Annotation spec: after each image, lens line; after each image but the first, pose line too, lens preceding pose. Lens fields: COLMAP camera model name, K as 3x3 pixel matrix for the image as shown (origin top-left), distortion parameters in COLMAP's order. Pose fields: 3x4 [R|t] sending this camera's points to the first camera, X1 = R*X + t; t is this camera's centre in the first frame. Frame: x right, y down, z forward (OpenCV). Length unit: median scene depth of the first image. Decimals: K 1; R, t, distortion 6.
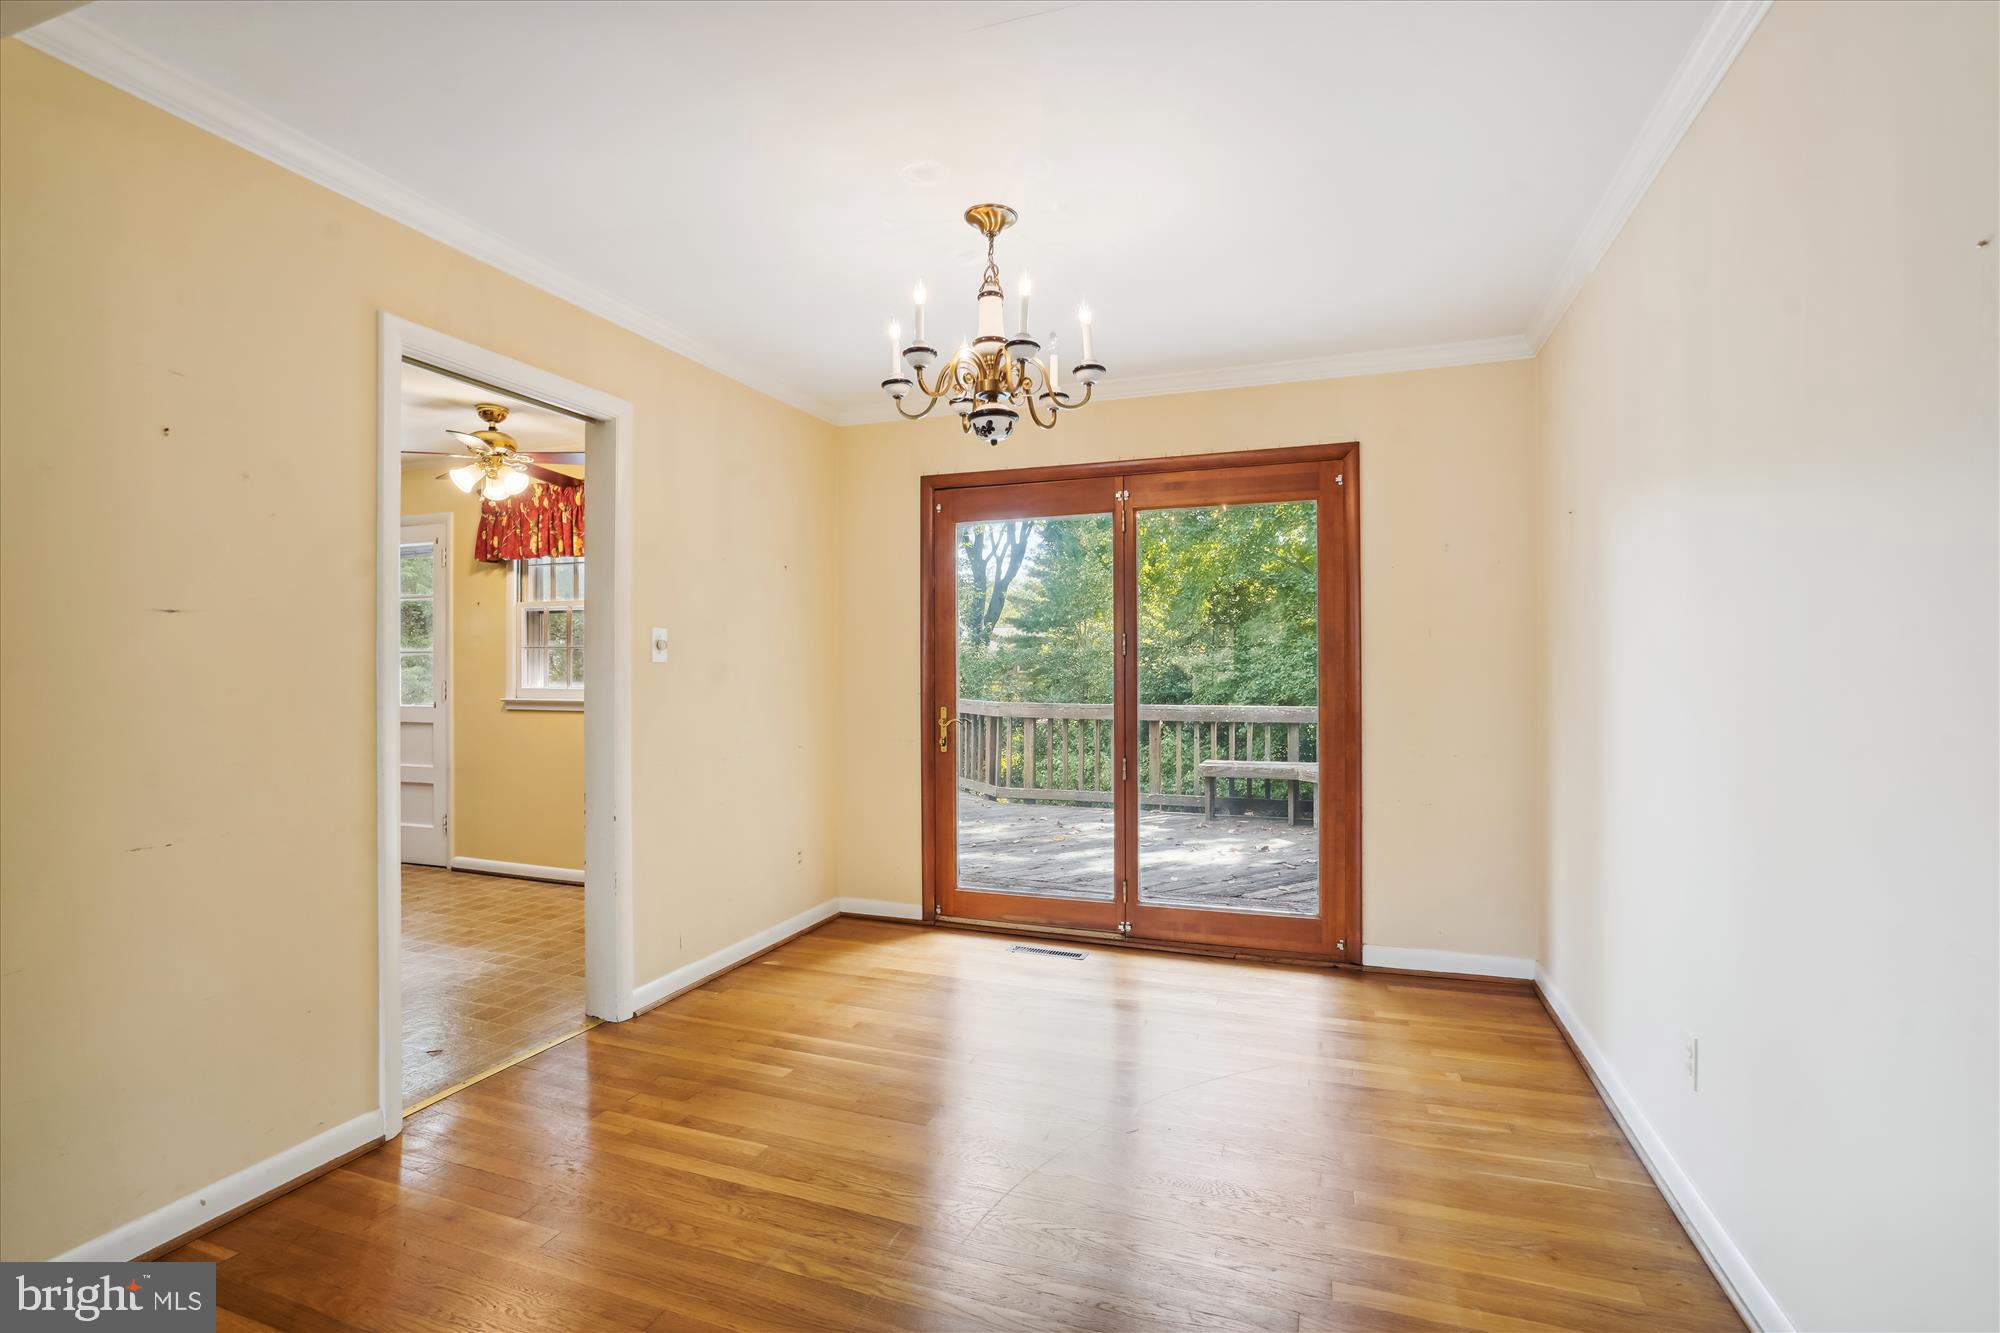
lens RADIAL K [[924.5, 0, 1008.1], [0, 924.5, 657.3], [0, 0, 1]] dist [-0.046948, 0.013804]
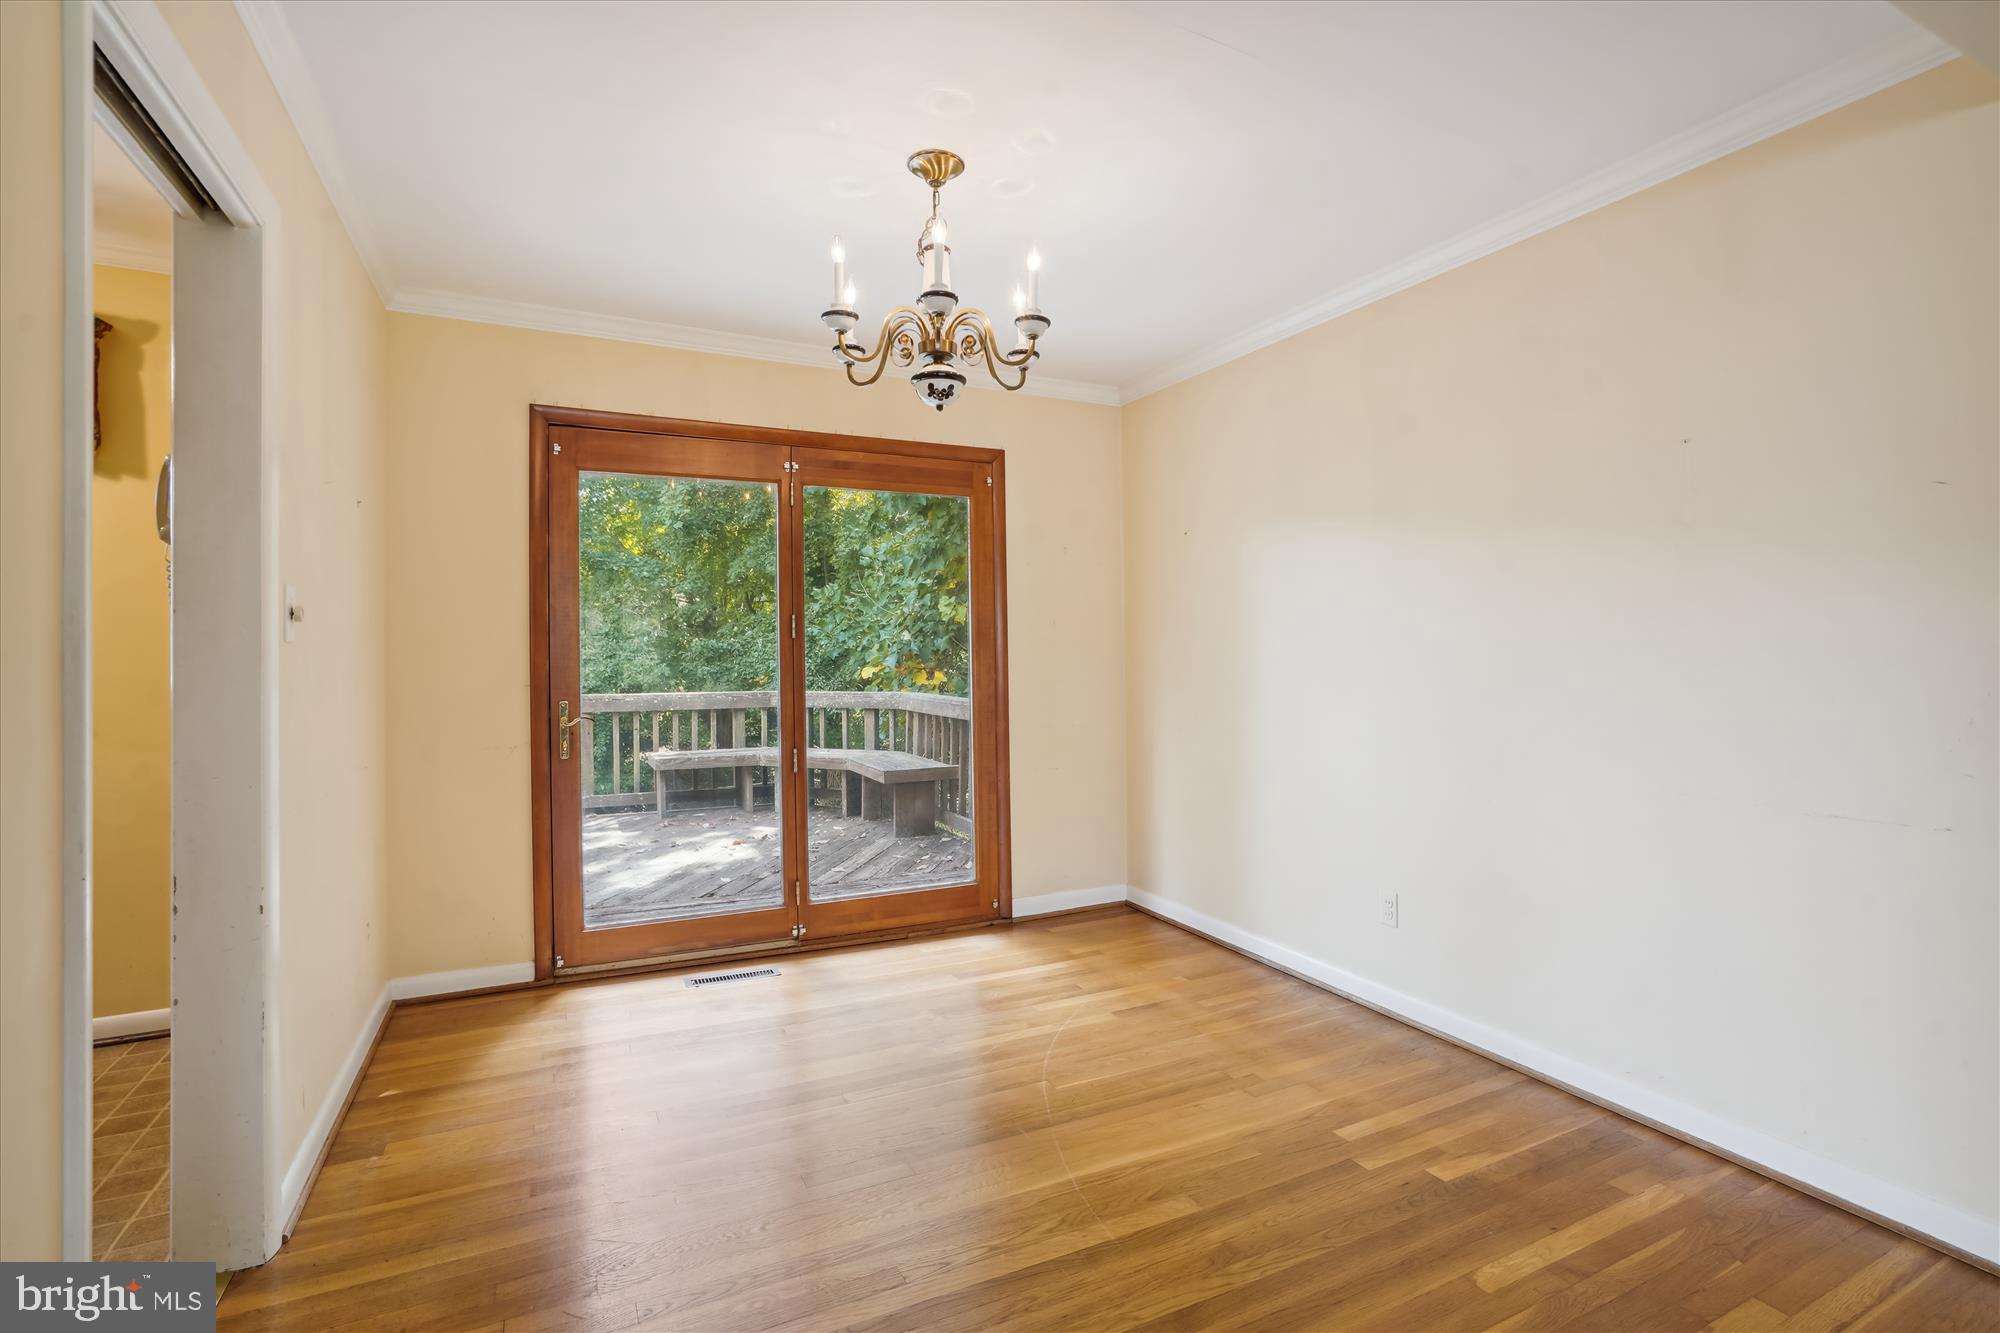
lens RADIAL K [[924.5, 0, 1051.7], [0, 924.5, 617.7], [0, 0, 1]] dist [-0.046948, 0.013804]
pose [[0.678479, 0.027149, 0.734118, -0.398988], [-0.007568, 0.999522, -0.029970, 0.003350], [-0.734581, 0.014778, 0.678360, 0.187510]]
